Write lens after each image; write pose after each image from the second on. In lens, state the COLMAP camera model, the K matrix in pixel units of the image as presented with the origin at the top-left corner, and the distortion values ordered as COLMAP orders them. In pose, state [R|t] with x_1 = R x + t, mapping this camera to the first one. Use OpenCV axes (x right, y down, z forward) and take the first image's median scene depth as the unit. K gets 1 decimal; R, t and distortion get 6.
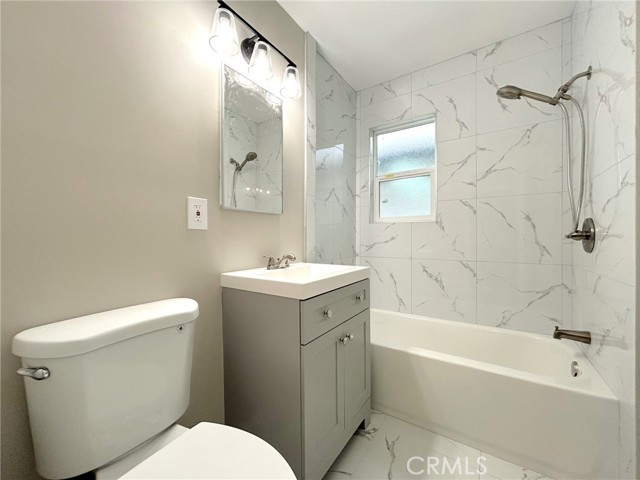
lens RADIAL K [[259.1, 0, 318.9], [0, 259.1, 240.0], [0, 0, 1]] dist [-0.002157, -0.000818]
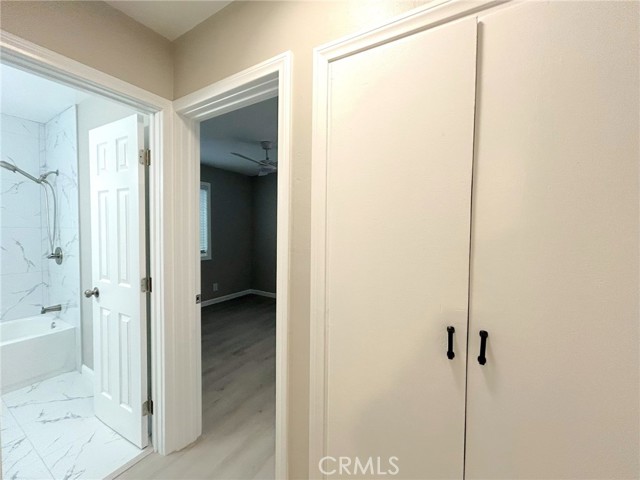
lens RADIAL K [[259.1, 0, 319.3], [0, 259.1, 236.6], [0, 0, 1]] dist [-0.002157, -0.000818]
pose [[-0.053892, -0.029877, 0.998100, -1.007475], [-0.005387, 0.999546, 0.029630, -0.230257], [-0.998532, -0.003780, -0.054029, -0.862345]]
